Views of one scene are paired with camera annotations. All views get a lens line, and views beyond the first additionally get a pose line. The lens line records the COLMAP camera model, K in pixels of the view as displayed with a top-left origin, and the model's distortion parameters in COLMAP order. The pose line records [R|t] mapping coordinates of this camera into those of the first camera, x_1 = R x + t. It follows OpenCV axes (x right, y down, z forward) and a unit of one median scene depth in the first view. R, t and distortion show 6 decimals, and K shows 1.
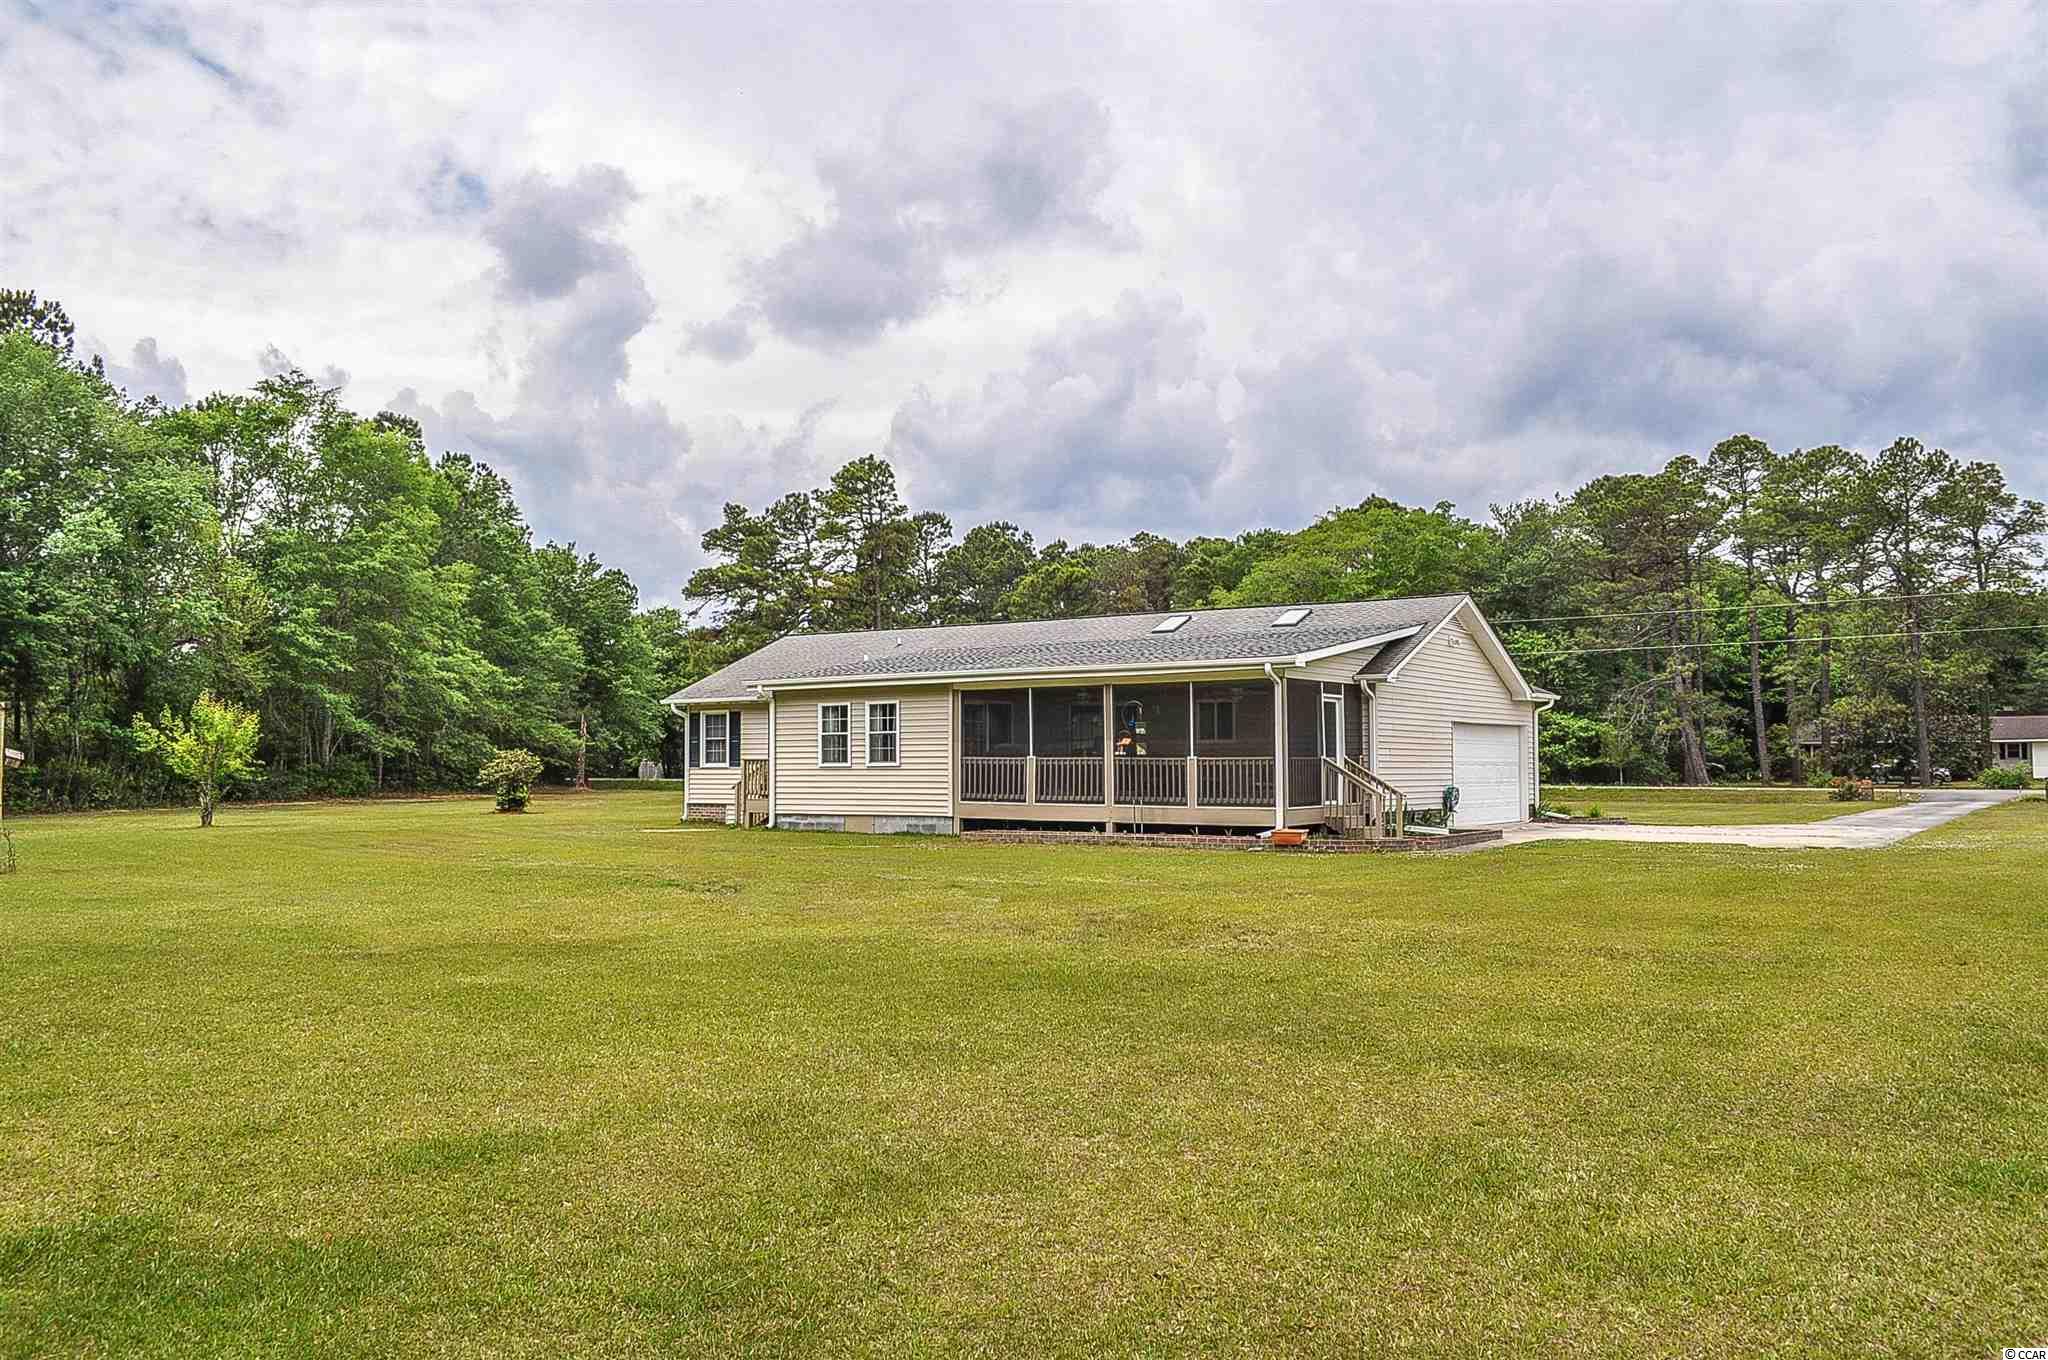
lens RADIAL K [[1605.1, 0, 1024.0], [0, 1605.1, 680.0], [0, 0, 1]] dist [-0.007490, -0.003685]
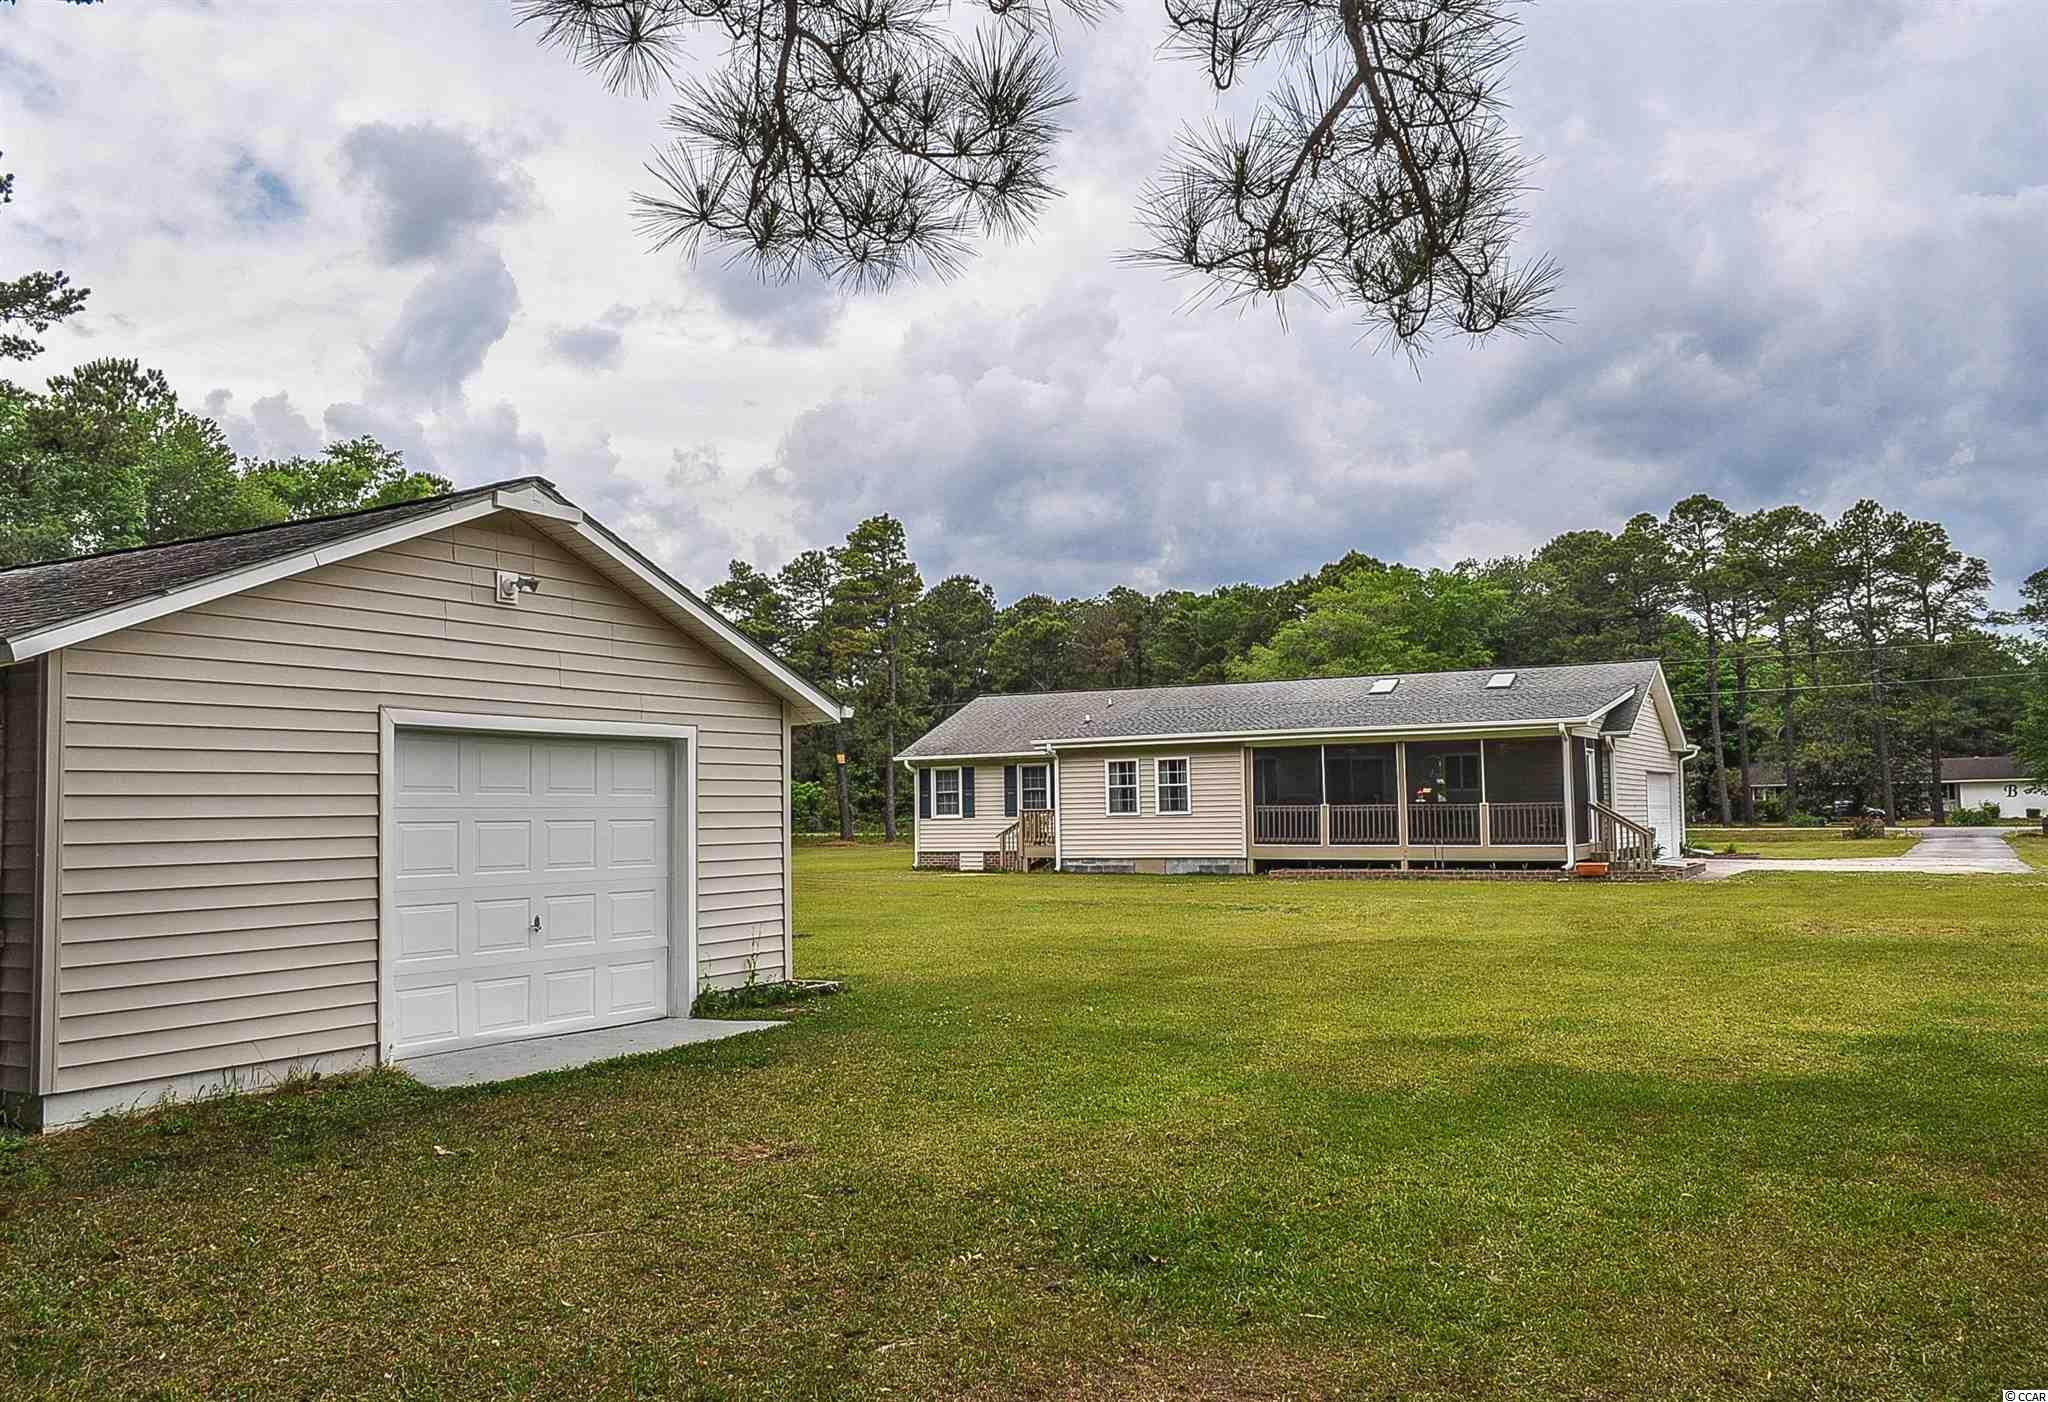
lens RADIAL K [[1651.6, 0, 989.1], [0, 1651.6, 707.8], [0, 0, 1]] dist [-0.004609, -0.011093]
pose [[0.997599, -0.007269, 0.068868, -0.287698], [0.008140, 0.999890, -0.012377, -0.008335], [-0.068770, 0.012908, 0.997549, -0.152186]]
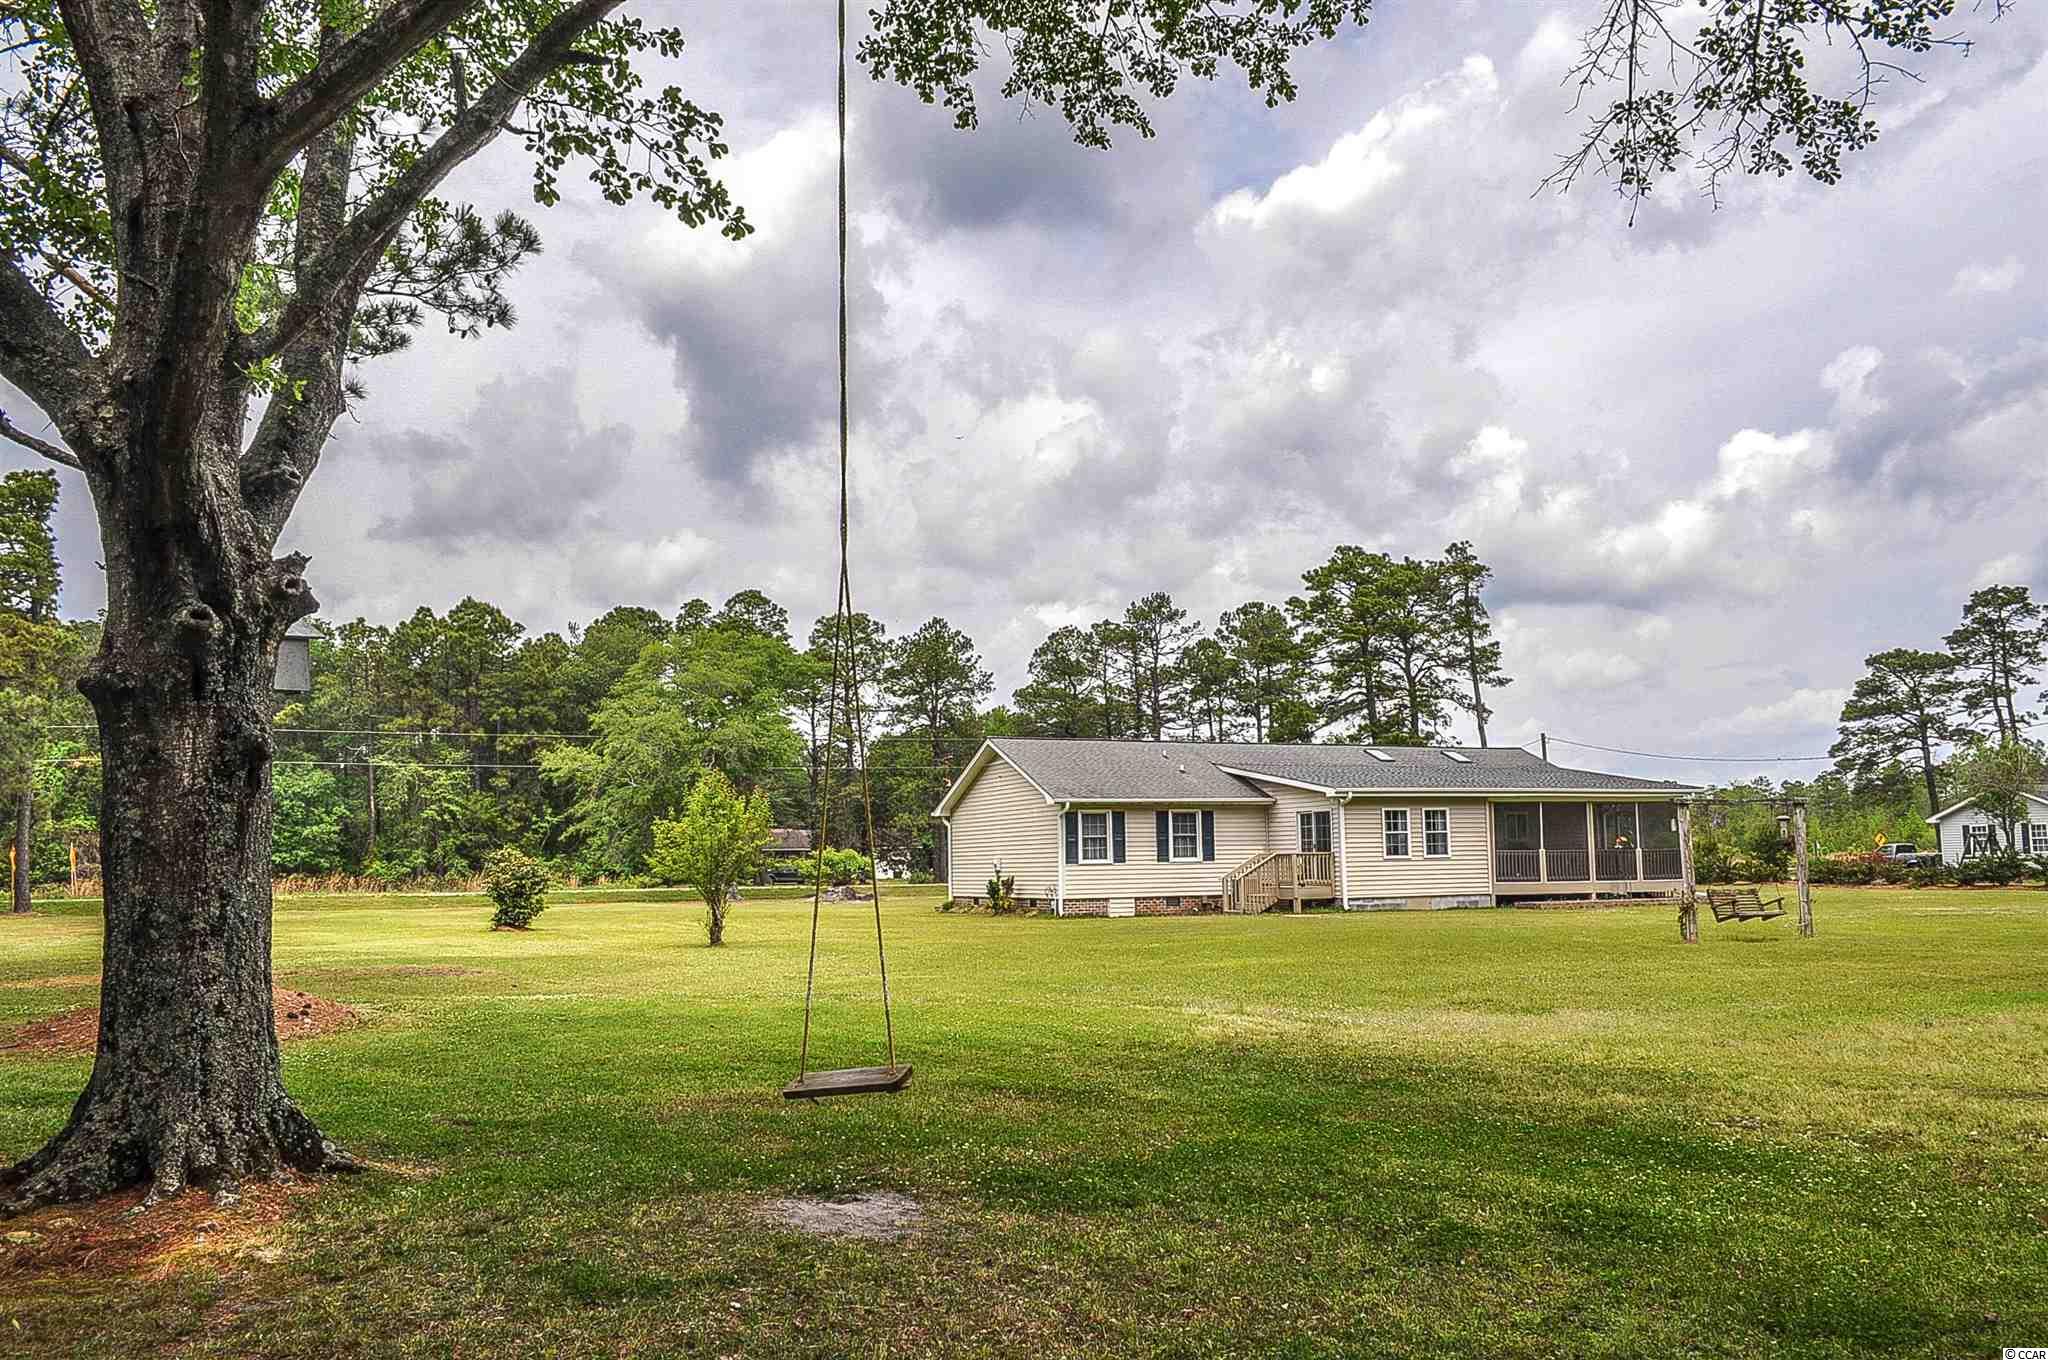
lens RADIAL K [[1605.1, 0, 1024.0], [0, 1605.1, 680.0], [0, 0, 1]] dist [-0.007490, -0.003685]
pose [[0.543003, 0.091734, 0.834705, -1.331271], [-0.030704, 0.995519, -0.089433, 0.035548], [-0.839169, 0.022933, 0.543387, 0.547440]]
